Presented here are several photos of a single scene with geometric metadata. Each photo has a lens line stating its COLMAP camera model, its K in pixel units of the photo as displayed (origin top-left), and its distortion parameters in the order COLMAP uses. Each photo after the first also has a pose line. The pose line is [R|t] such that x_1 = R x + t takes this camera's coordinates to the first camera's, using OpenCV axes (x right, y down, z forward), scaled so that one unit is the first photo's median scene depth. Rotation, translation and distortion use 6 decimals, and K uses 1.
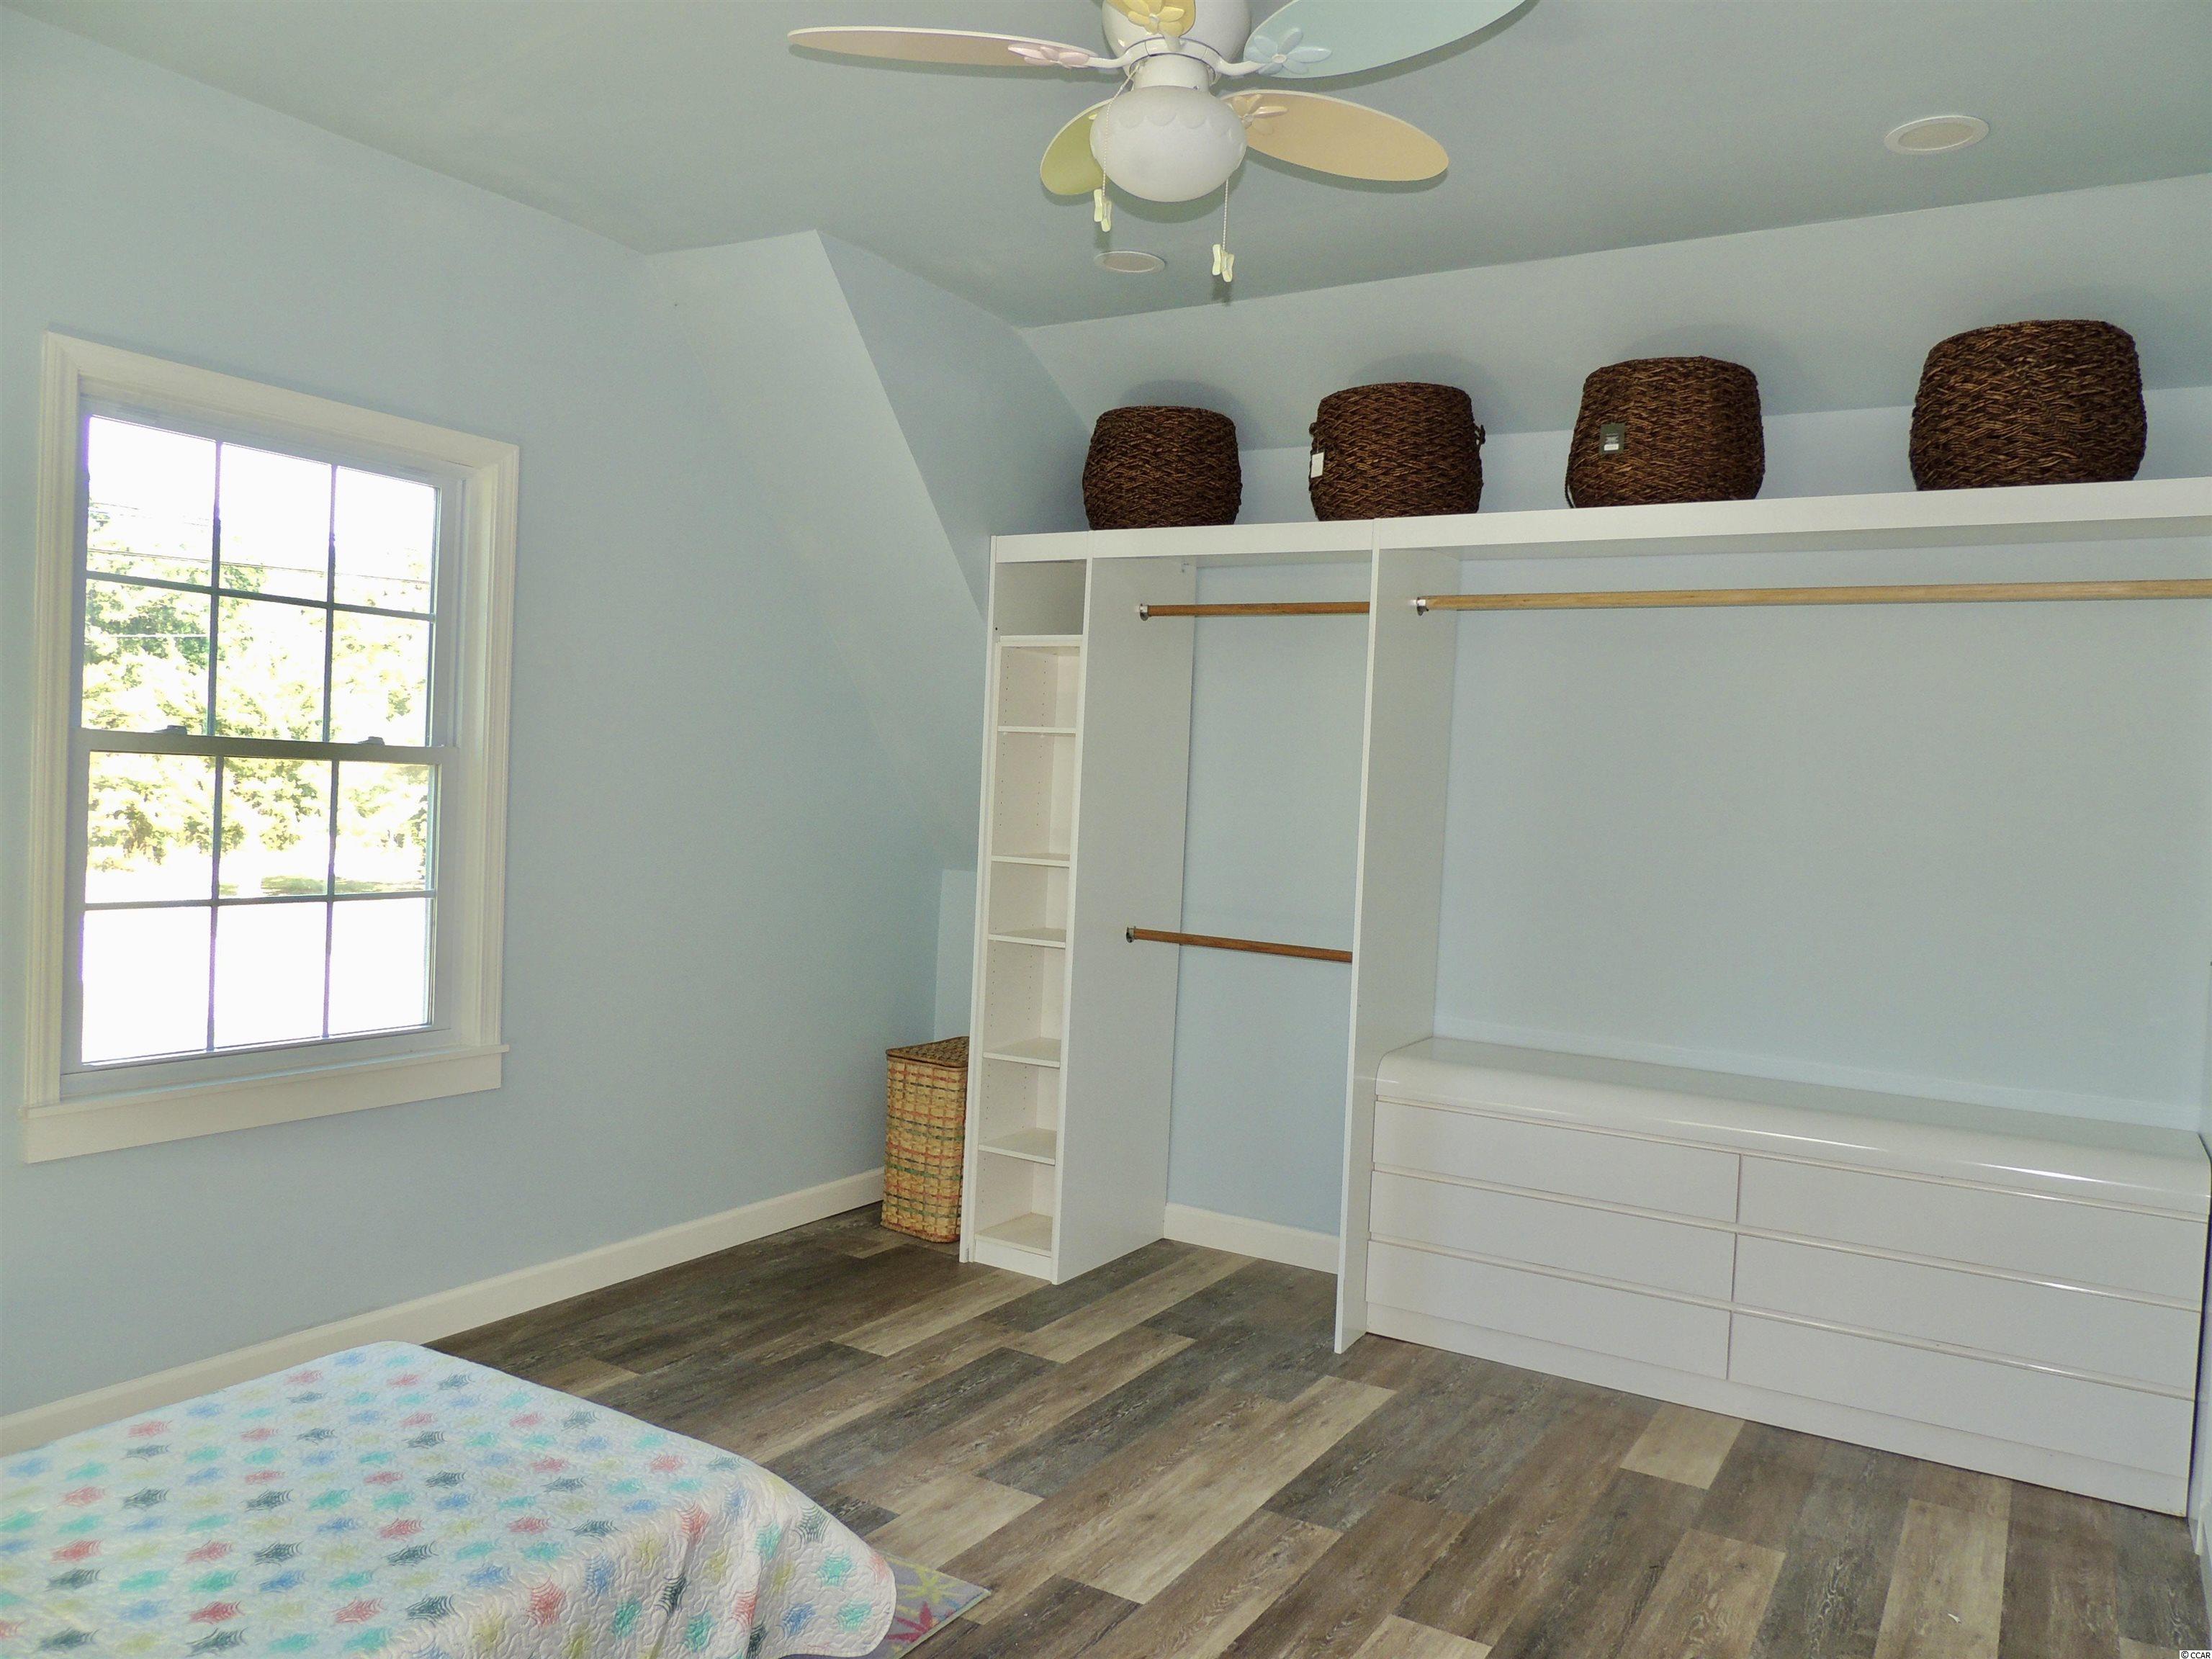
lens RADIAL K [[1575.5, 0, 1105.3], [0, 1575.5, 841.2], [0, 0, 1]] dist [-0.020469, 0.002855]
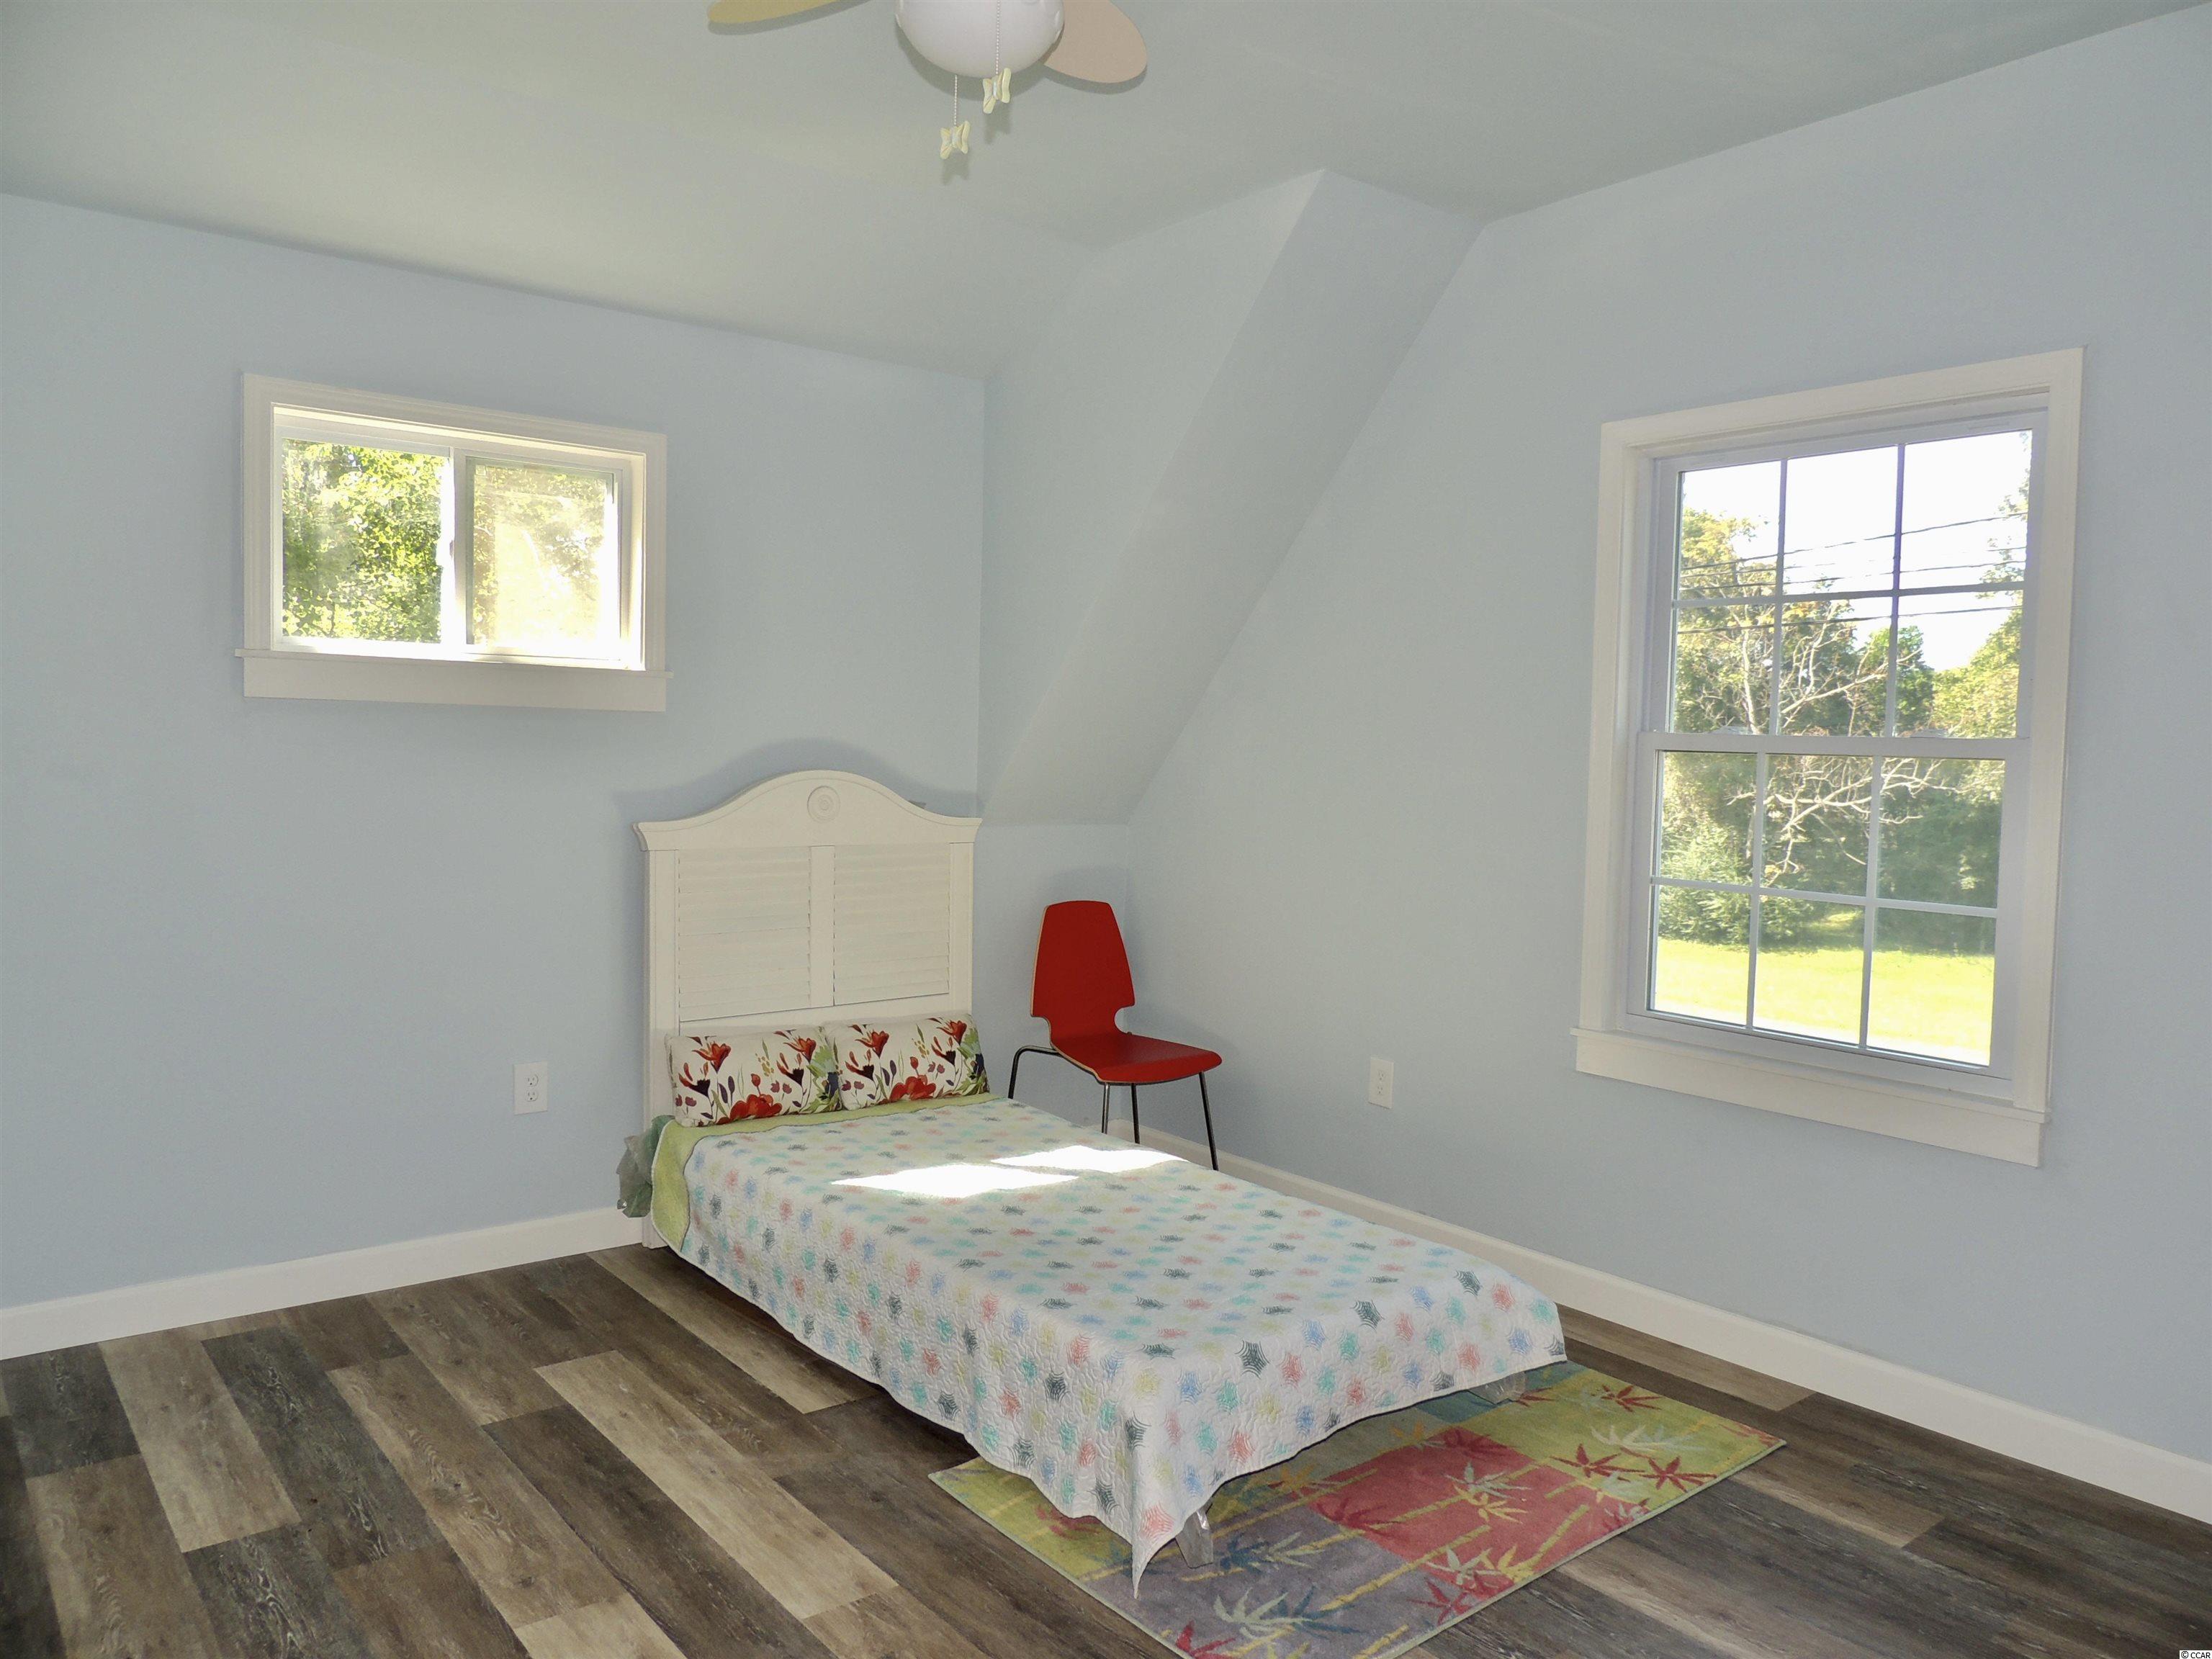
lens RADIAL K [[1575.5, 0, 1111.3], [0, 1575.5, 811.6], [0, 0, 1]] dist [-0.020469, 0.002855]
pose [[-0.322414, -0.004658, -0.946587, 0.551556], [-0.072969, 0.997135, 0.019947, -0.002809], [0.943782, 0.075503, -0.321830, 0.866000]]
